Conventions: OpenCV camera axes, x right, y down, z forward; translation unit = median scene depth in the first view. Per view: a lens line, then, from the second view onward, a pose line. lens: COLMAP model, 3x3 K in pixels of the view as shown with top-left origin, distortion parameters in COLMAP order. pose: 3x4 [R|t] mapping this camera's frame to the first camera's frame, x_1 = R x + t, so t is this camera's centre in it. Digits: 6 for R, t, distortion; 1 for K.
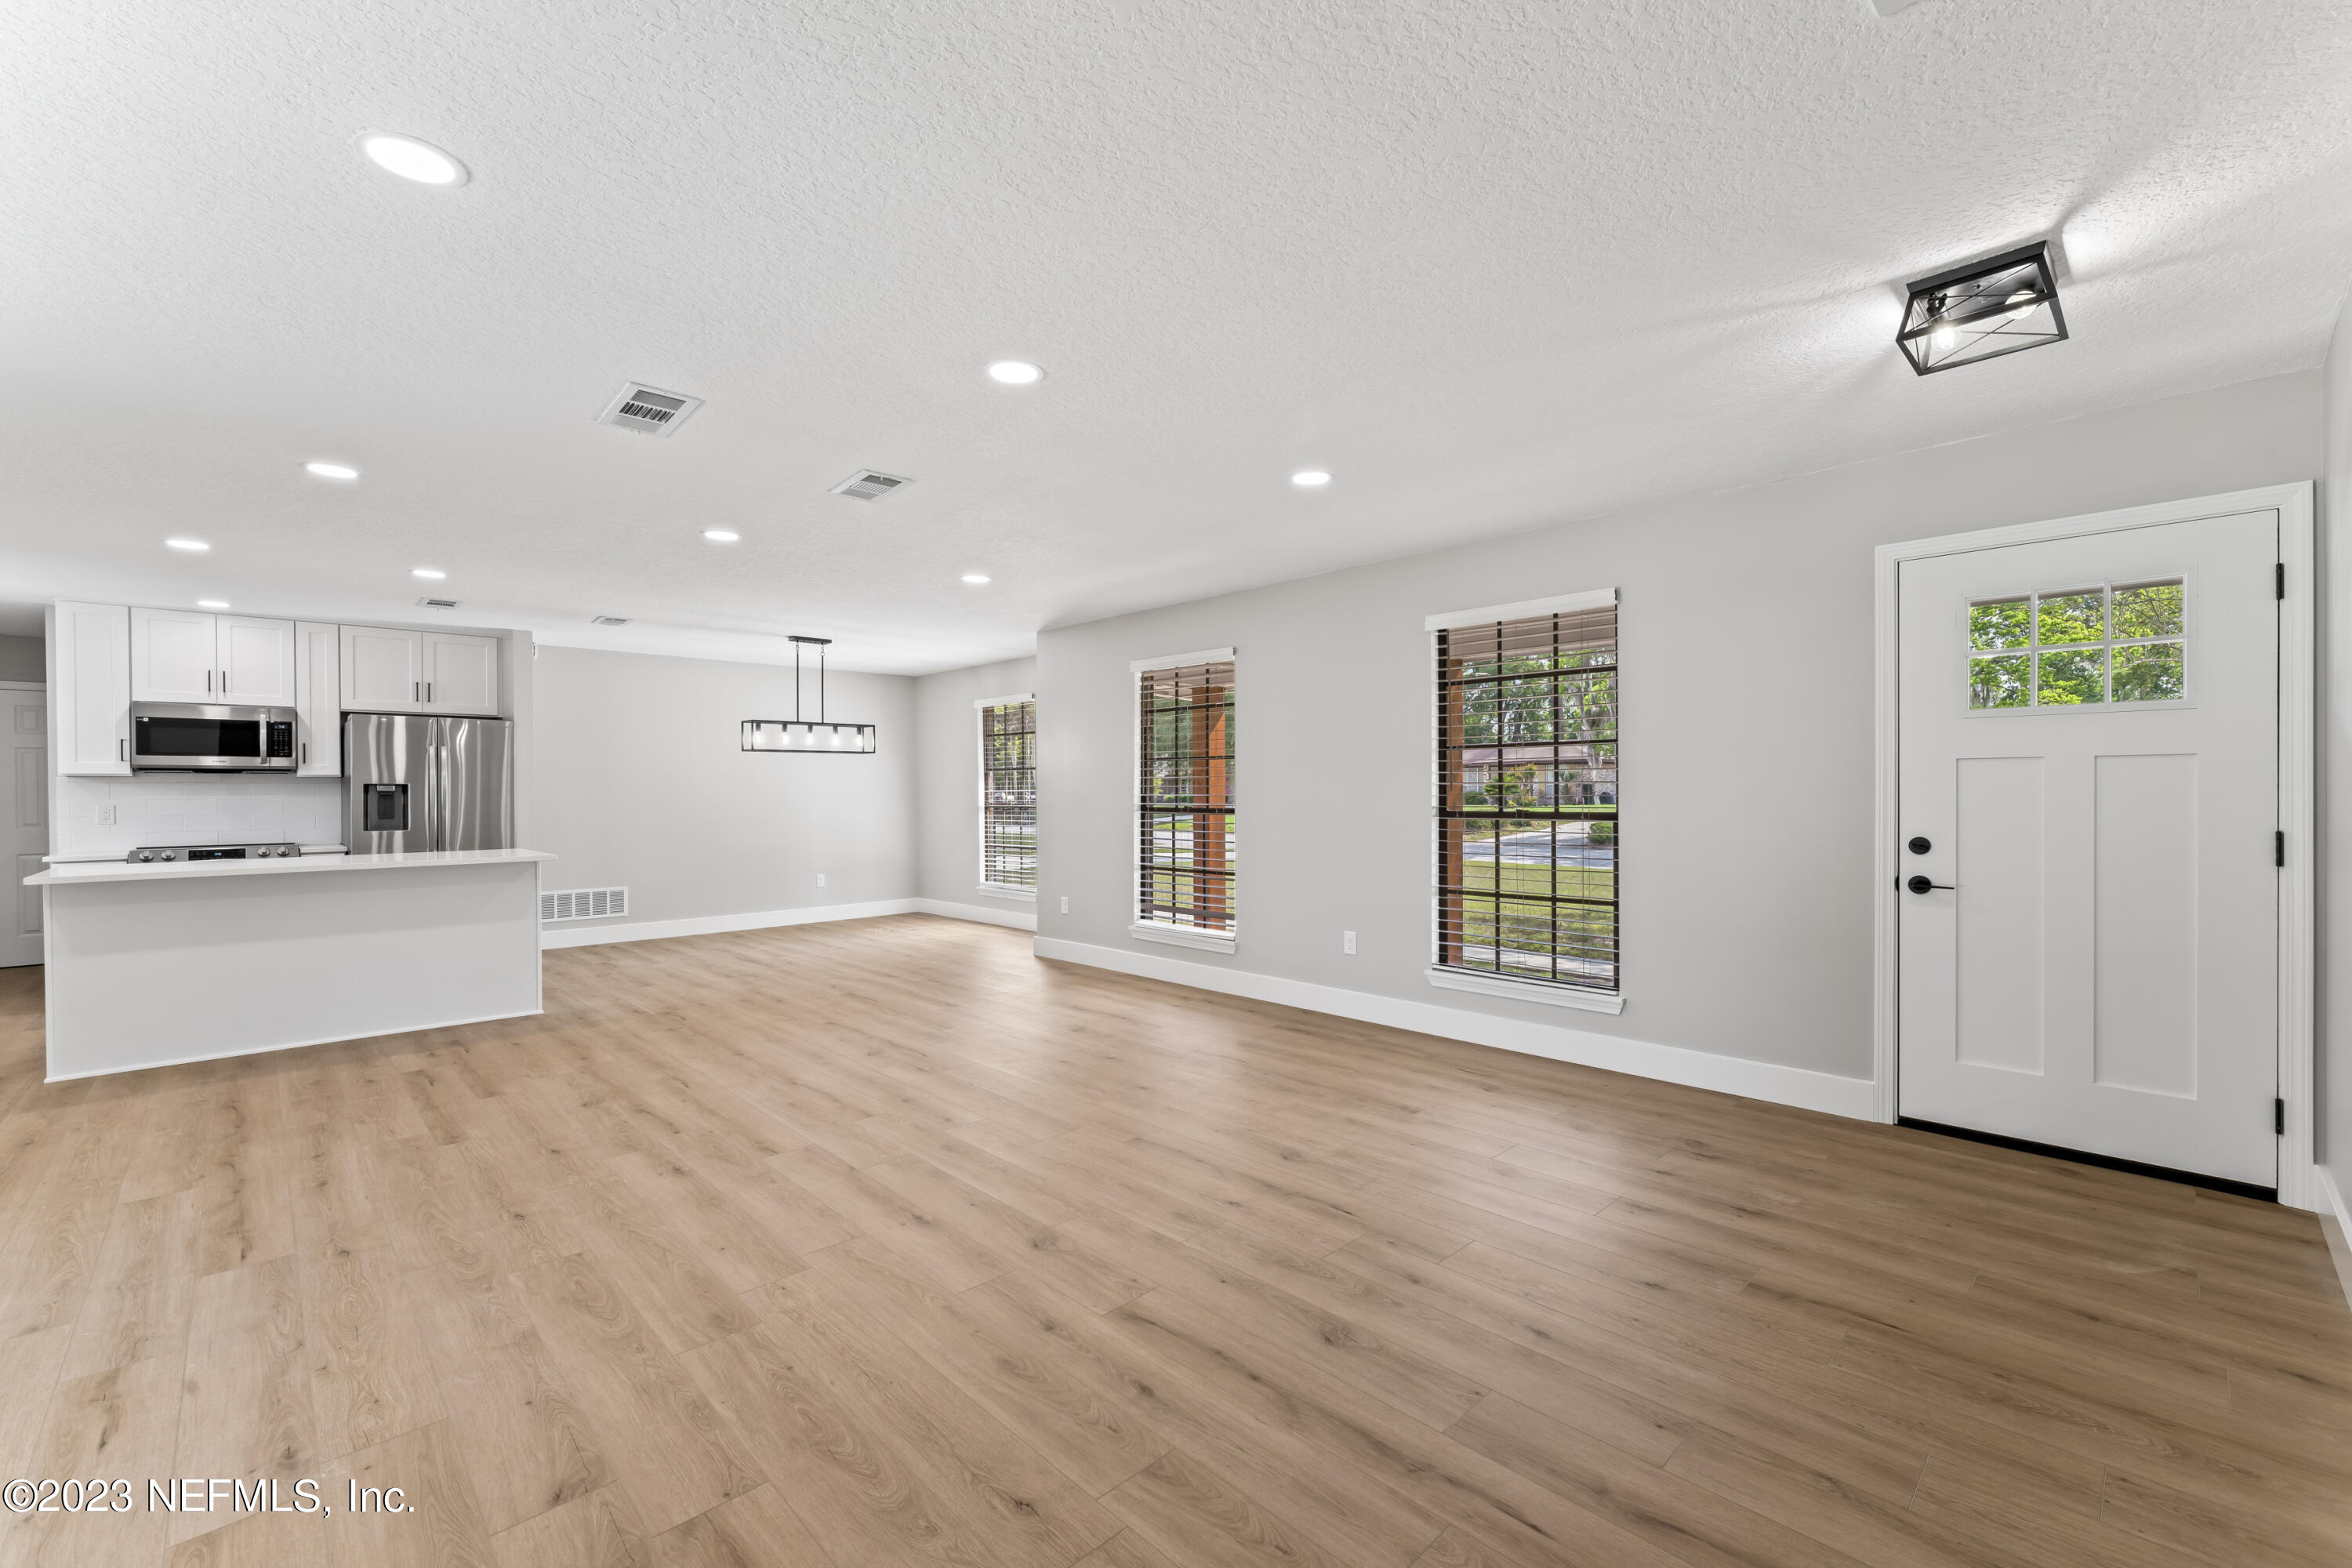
lens RADIAL K [[964.4, 0, 1168.8], [0, 964.4, 794.8], [0, 0, 1]] dist [-0.003253, 0.000596]
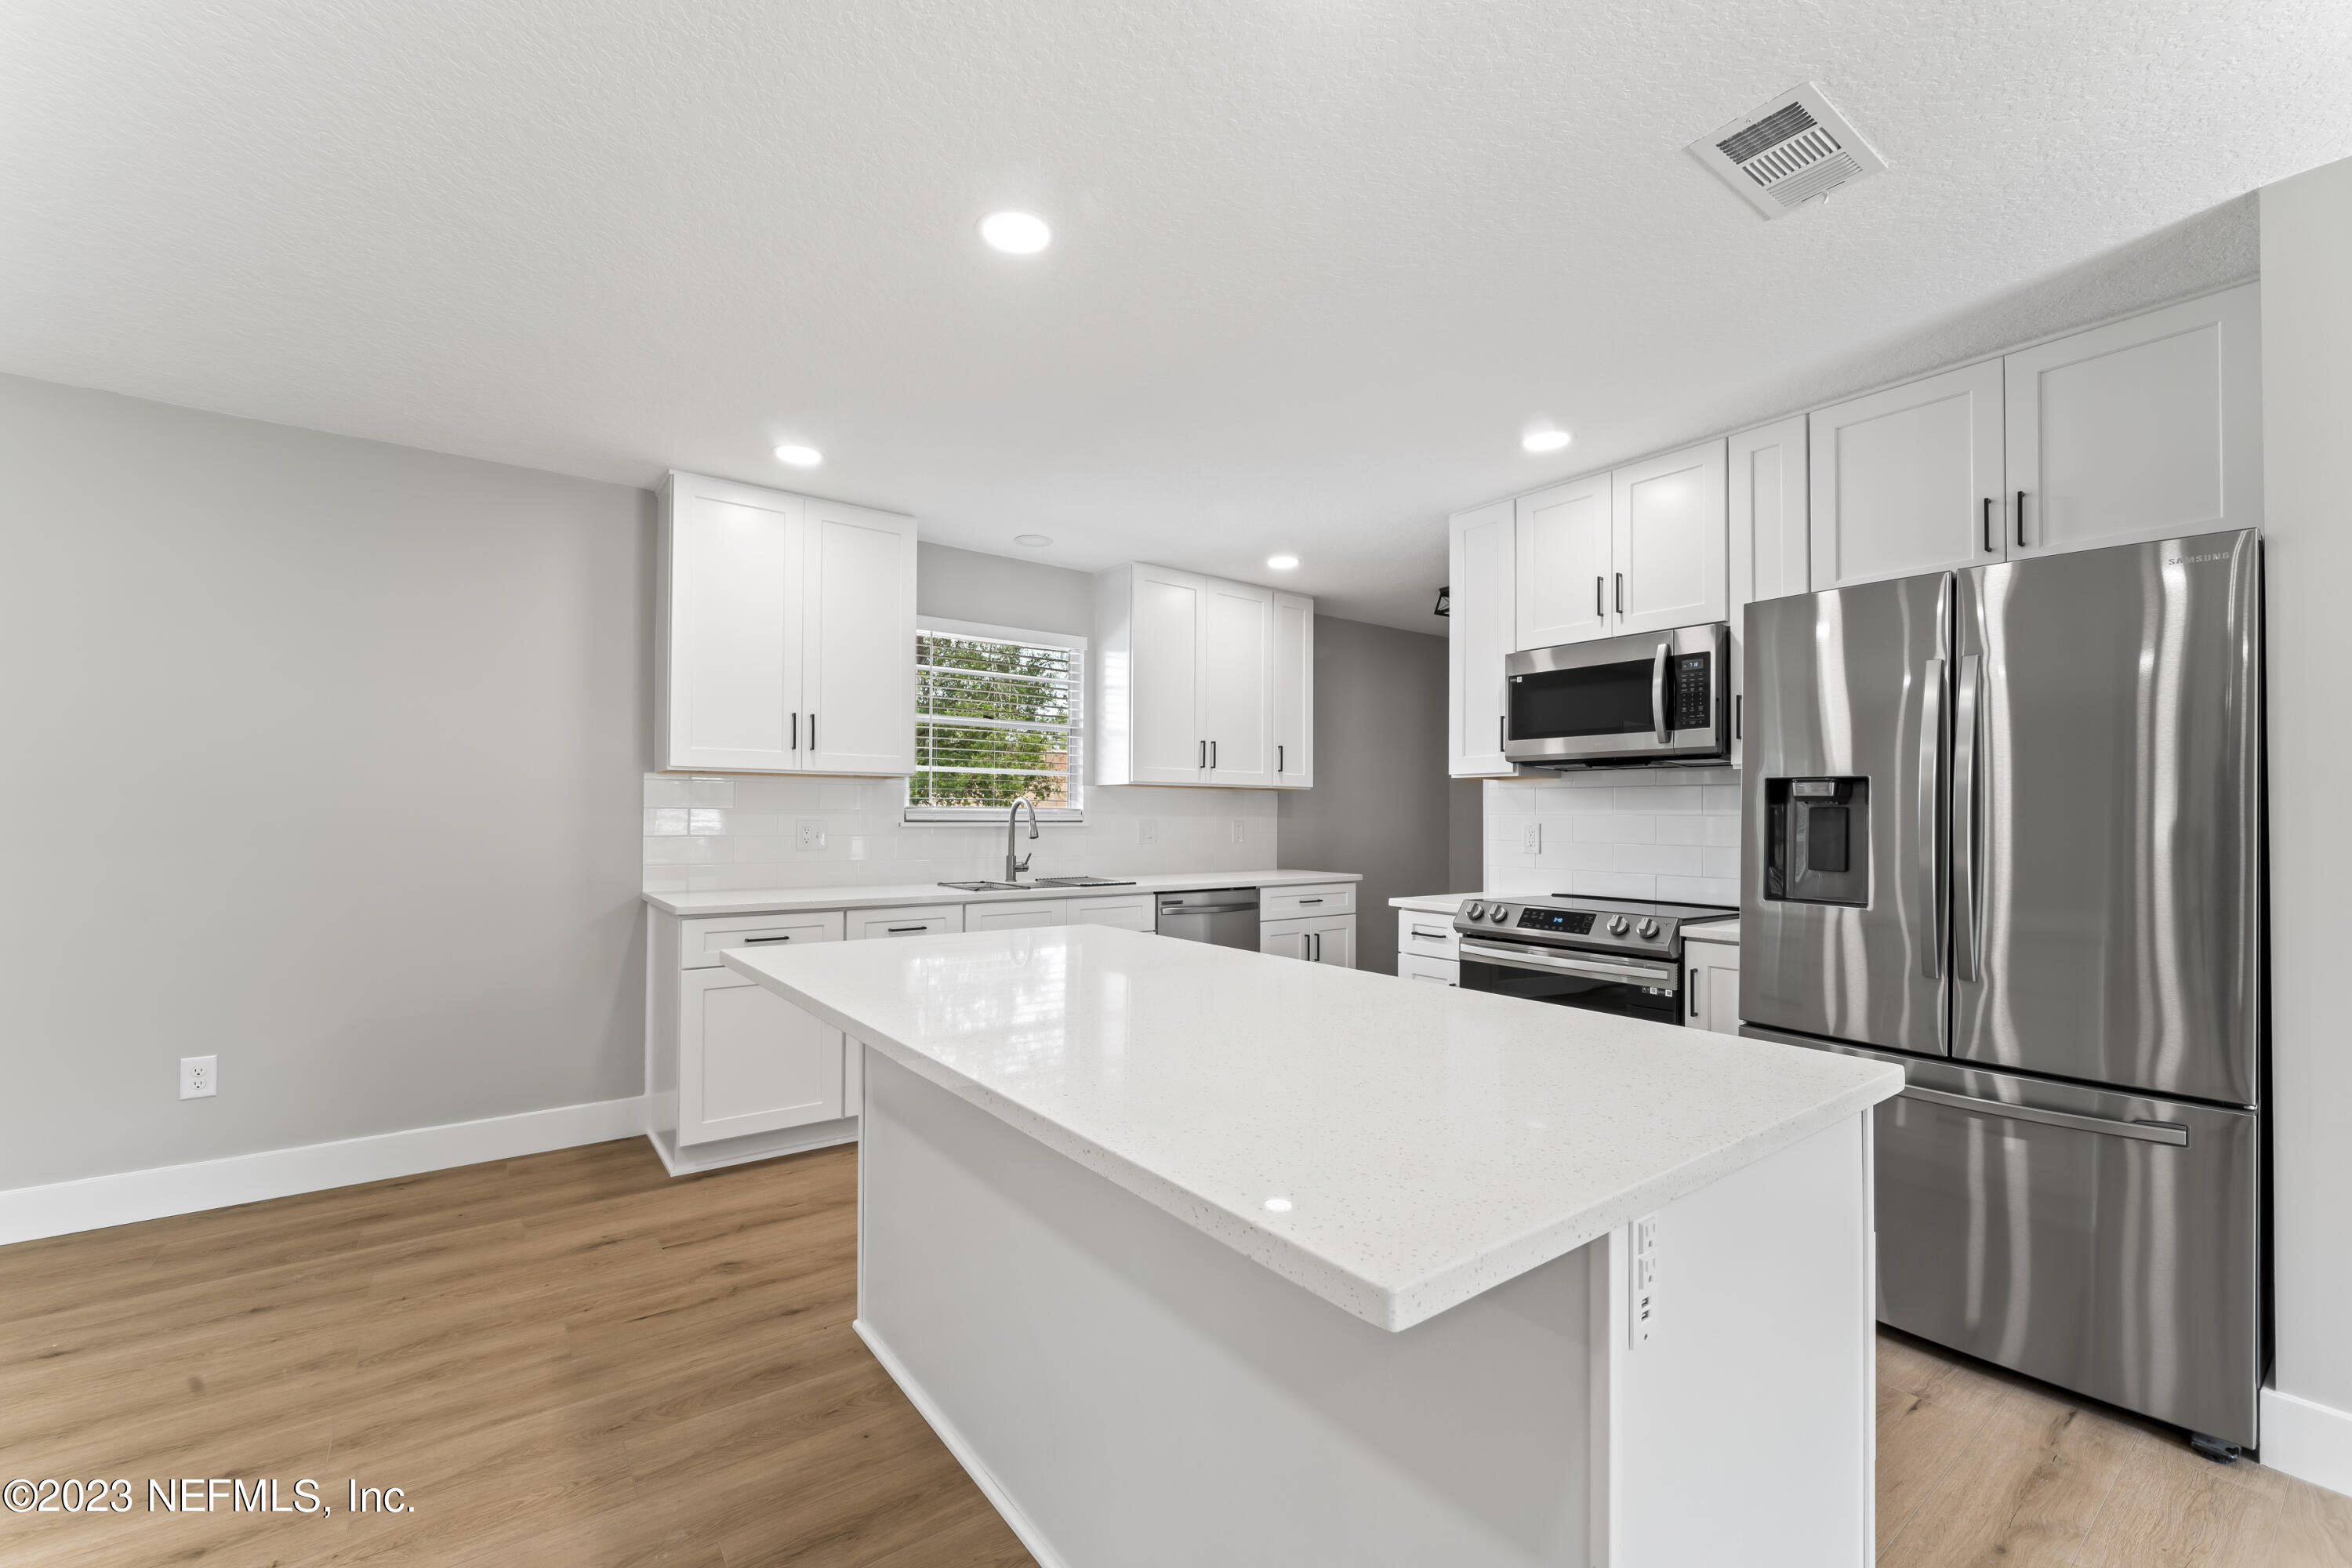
lens RADIAL K [[964.4, 0, 1174.3], [0, 964.4, 790.7], [0, 0, 1]] dist [-0.003253, 0.000596]
pose [[-0.117728, -0.018771, -0.992869, -0.476291], [-0.011447, 0.999781, -0.017544, 0.003556], [0.992980, 0.009300, -0.117917, 0.911666]]
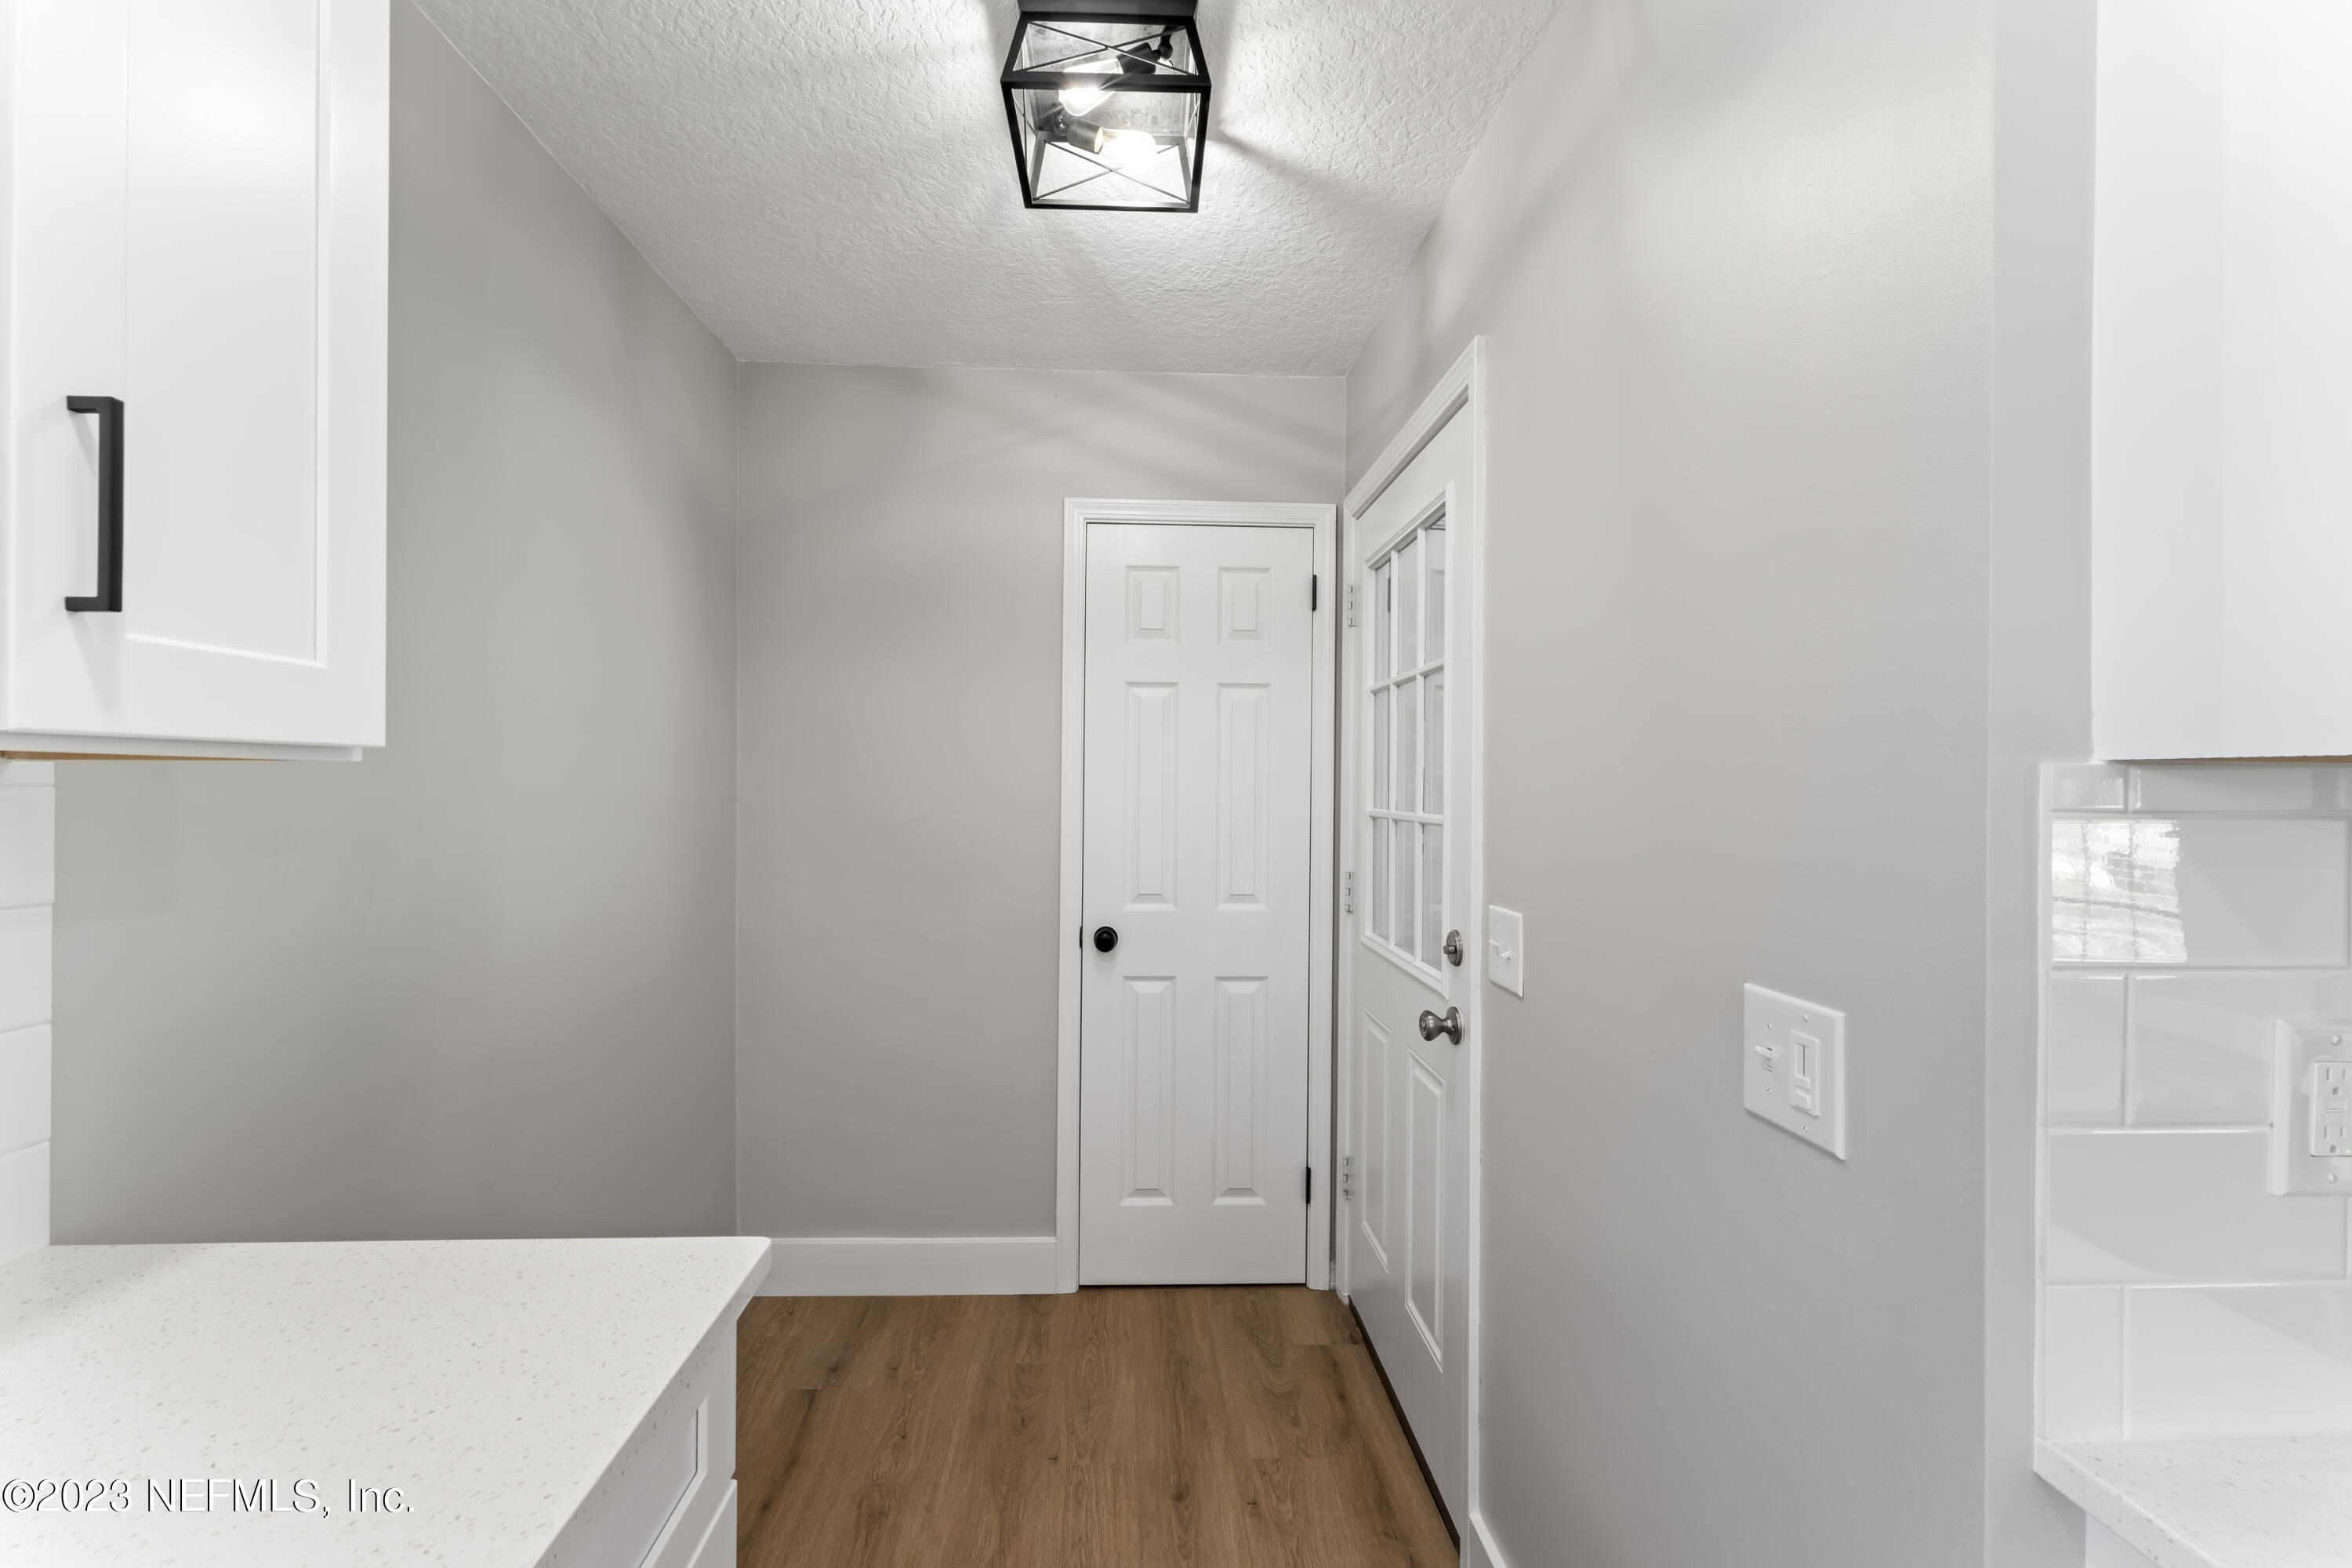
lens RADIAL K [[964.4, 0, 1168.5], [0, 964.4, 796.2], [0, 0, 1]] dist [-0.003253, 0.000596]
pose [[0.753209, 0.025924, -0.657270, -1.233592], [-0.020678, 0.999662, 0.015733, -0.014866], [0.657456, 0.001741, 0.753491, 0.901194]]
